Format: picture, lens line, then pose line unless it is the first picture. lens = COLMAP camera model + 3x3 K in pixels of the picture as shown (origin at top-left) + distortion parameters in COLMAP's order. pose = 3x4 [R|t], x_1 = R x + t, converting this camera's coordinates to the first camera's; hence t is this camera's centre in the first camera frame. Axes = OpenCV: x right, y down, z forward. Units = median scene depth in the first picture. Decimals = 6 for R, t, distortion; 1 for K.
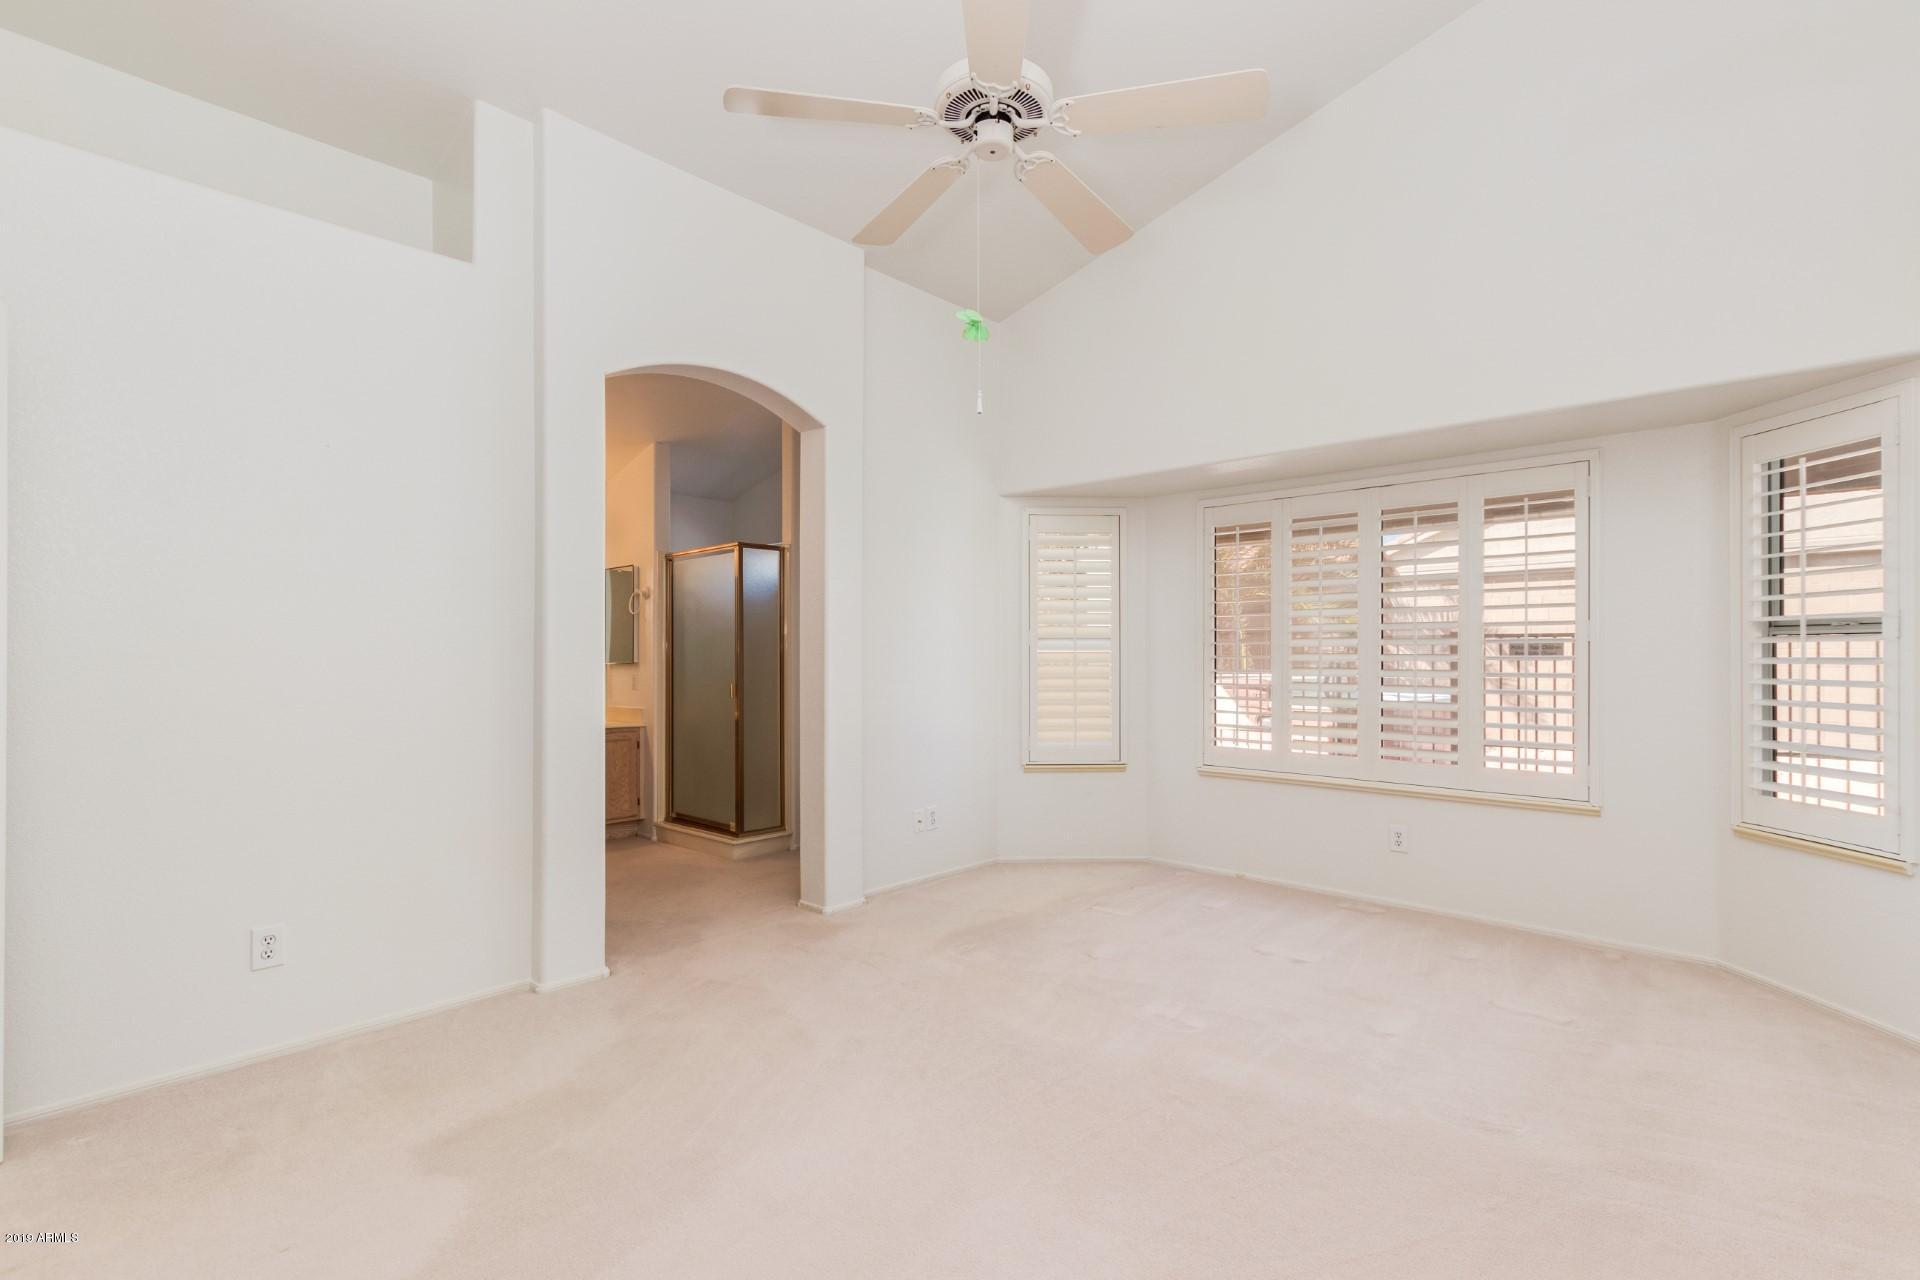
lens RADIAL K [[895.3, 0, 959.4], [0, 895.3, 646.4], [0, 0, 1]] dist [0.000483, -0.001706]
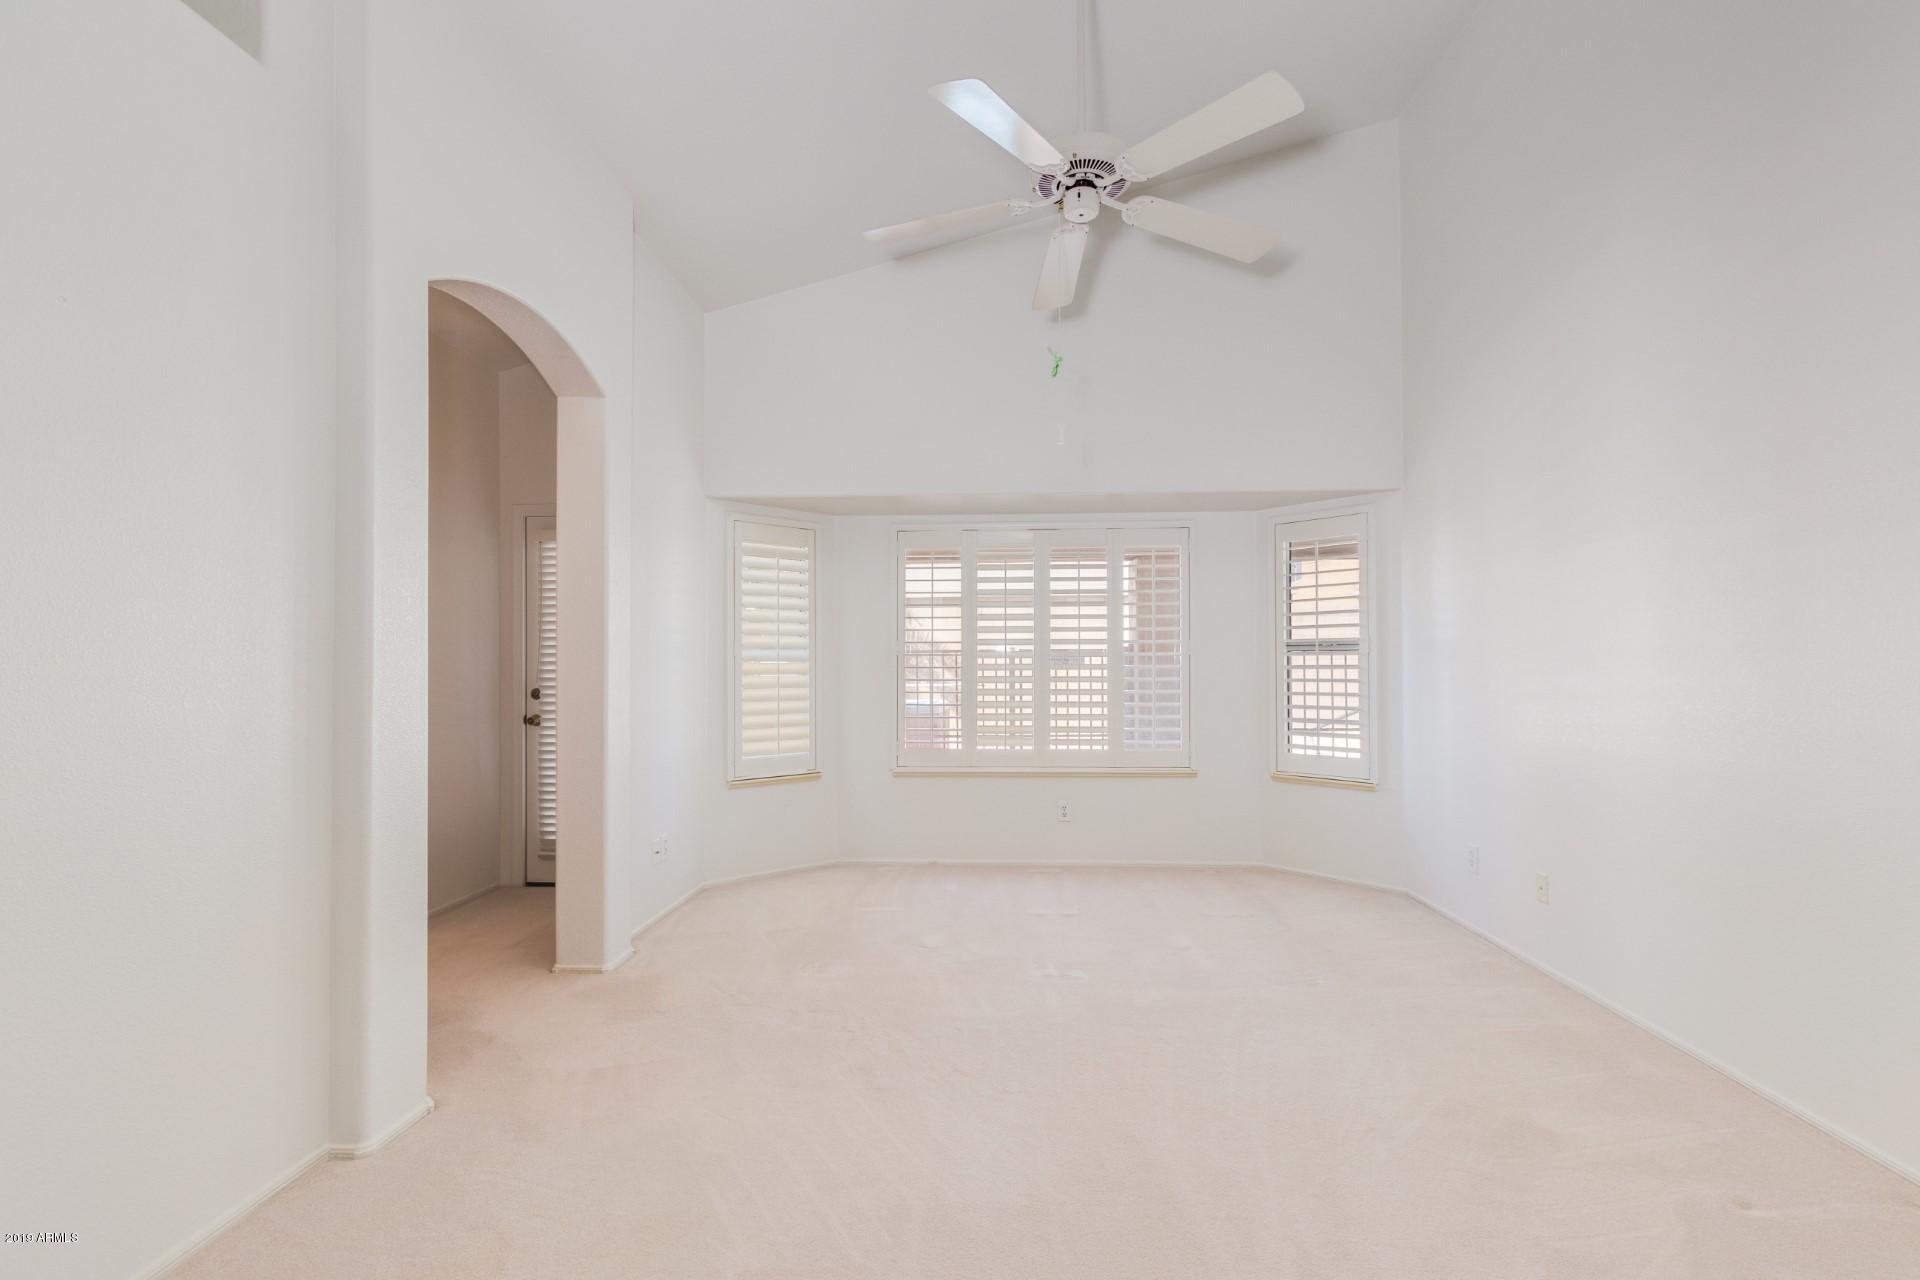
lens RADIAL K [[895.3, 0, 959.8], [0, 895.3, 641.4], [0, 0, 1]] dist [0.000483, -0.001706]
pose [[0.756498, 0.018626, 0.653730, -0.452827], [-0.002503, 0.999669, -0.025586, 0.009588], [-0.653991, 0.017719, 0.756295, 0.144057]]
